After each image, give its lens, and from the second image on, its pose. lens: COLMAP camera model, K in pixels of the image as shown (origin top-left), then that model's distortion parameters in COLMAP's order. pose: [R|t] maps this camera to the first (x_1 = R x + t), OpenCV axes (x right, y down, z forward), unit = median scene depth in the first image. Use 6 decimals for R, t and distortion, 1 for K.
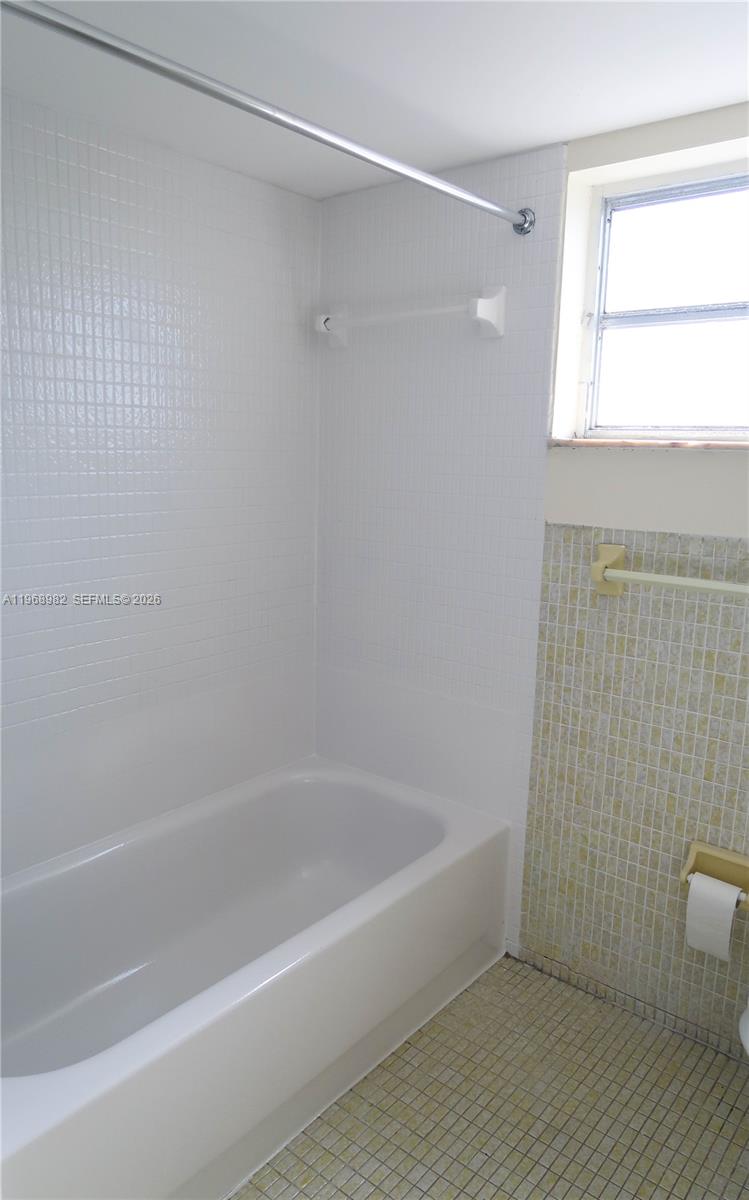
lens RADIAL K [[826.5, 0, 374.5], [0, 826.5, 600.0], [0, 0, 1]] dist [-0.010654, -0.004626]
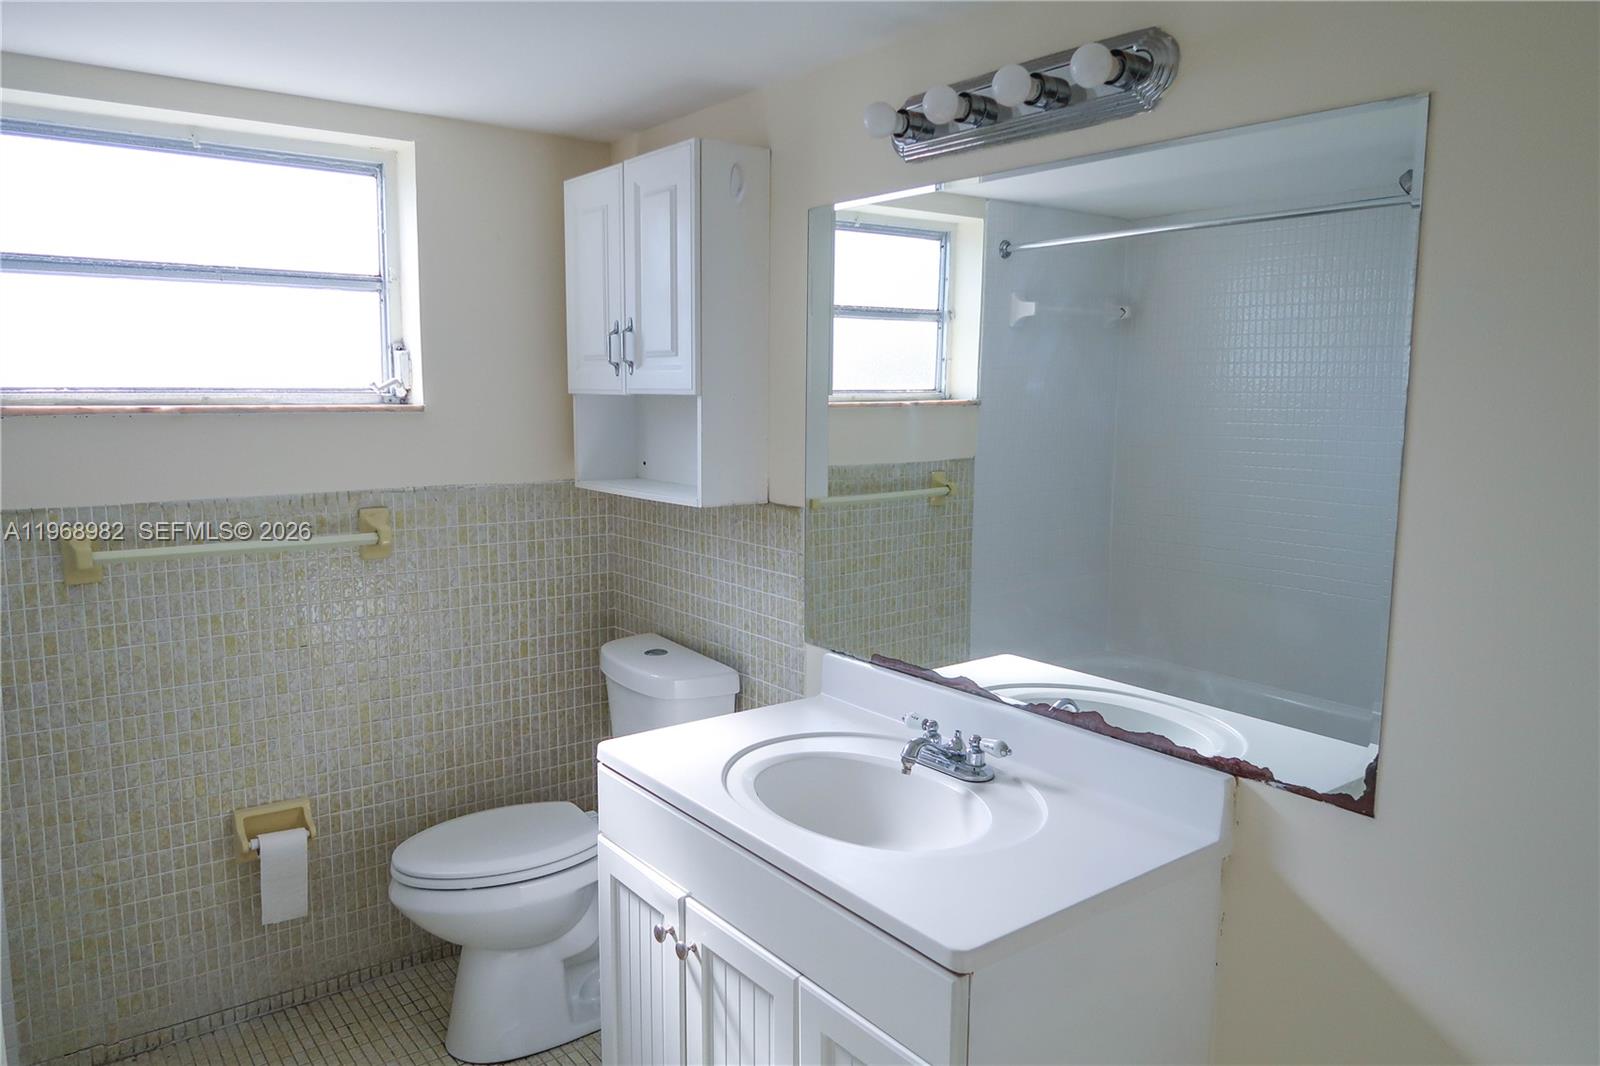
lens RADIAL K [[1117.9, 0, 800.7], [0, 1117.9, 539.2], [0, 0, 1]] dist [-0.001206, -0.000908]
pose [[0.226800, -0.150172, 0.962294, -0.651306], [0.180243, 0.977446, 0.110056, -0.044275], [-0.957118, 0.148486, 0.248752, -0.013031]]
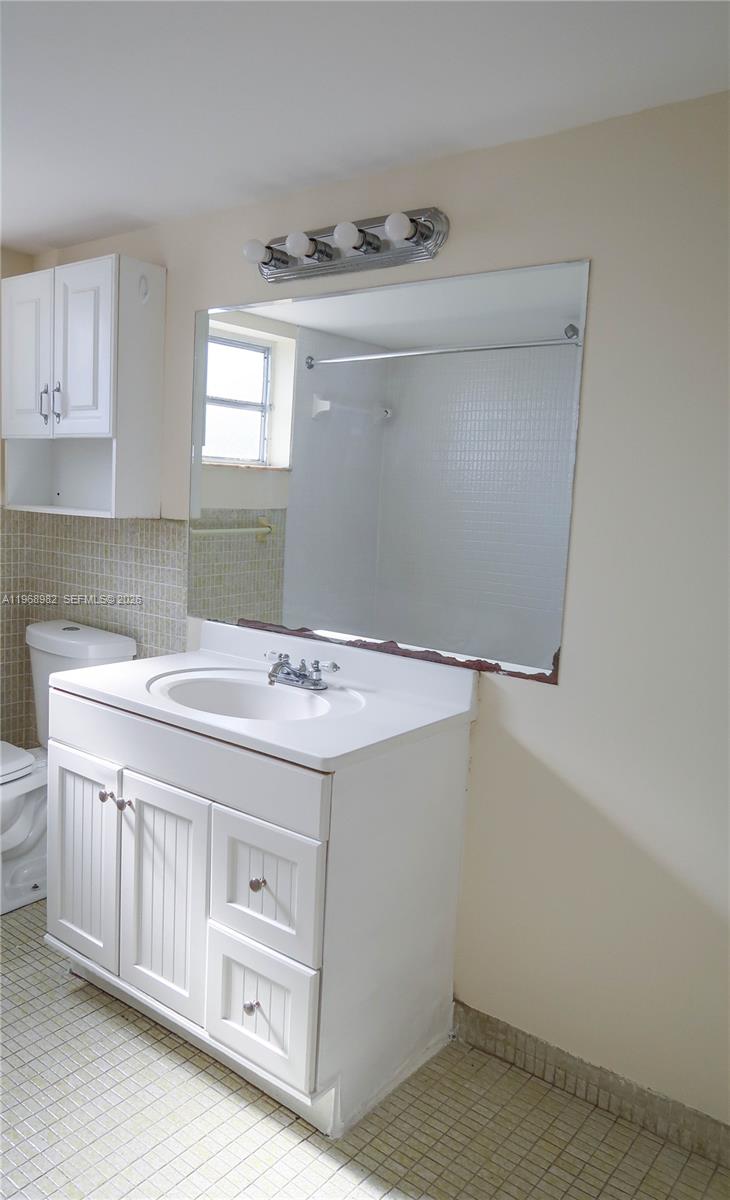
lens RADIAL K [[874.4, 0, 325.8], [0, 874.4, 602.3], [0, 0, 1]] dist [0.010723, 0.001325]
pose [[-0.005308, -0.142332, 0.989805, -0.840367], [0.143230, 0.979505, 0.141619, 0.018143], [-0.989675, 0.142521, 0.015187, 0.064925]]
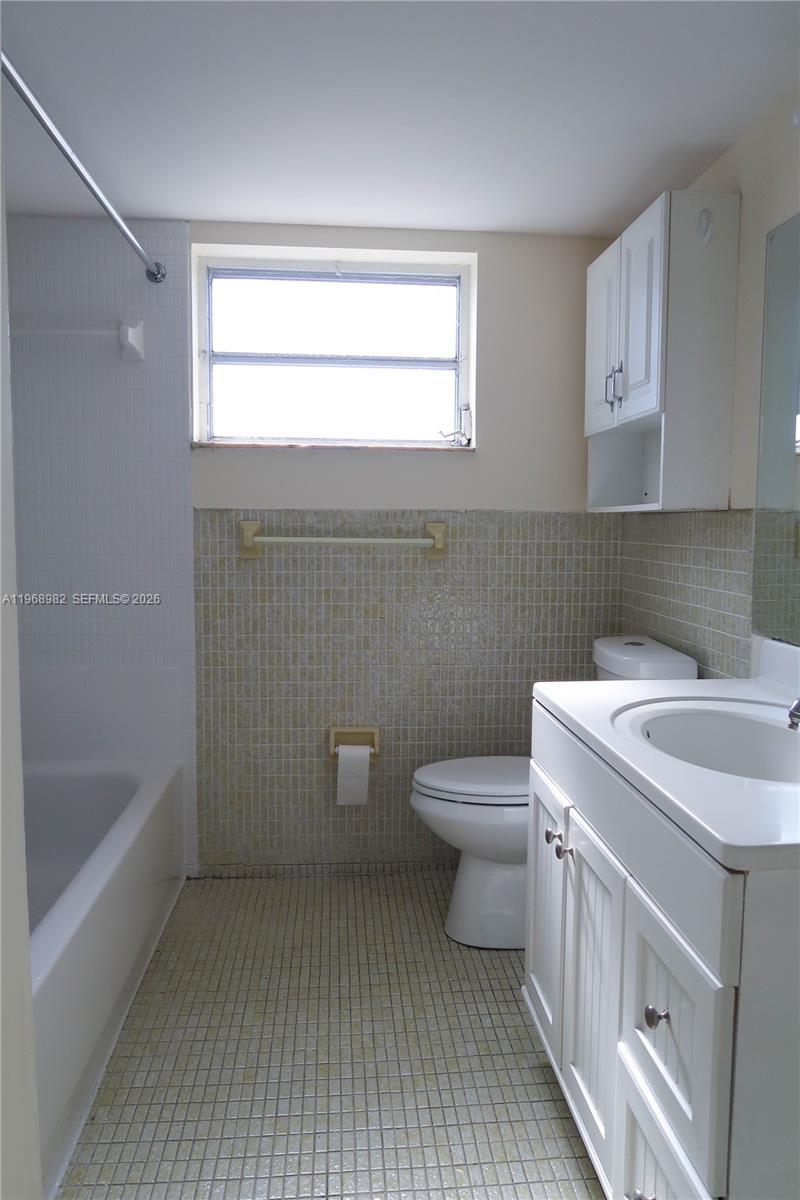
lens RADIAL K [[840.0, 0, 404.9], [0, 840.0, 601.2], [0, 0, 1]] dist [-0.002886, 0.003677]
pose [[0.712851, -0.078257, 0.696936, -0.483303], [0.138888, 0.989825, -0.030915, 0.136170], [-0.687425, 0.118834, 0.716467, -0.134272]]
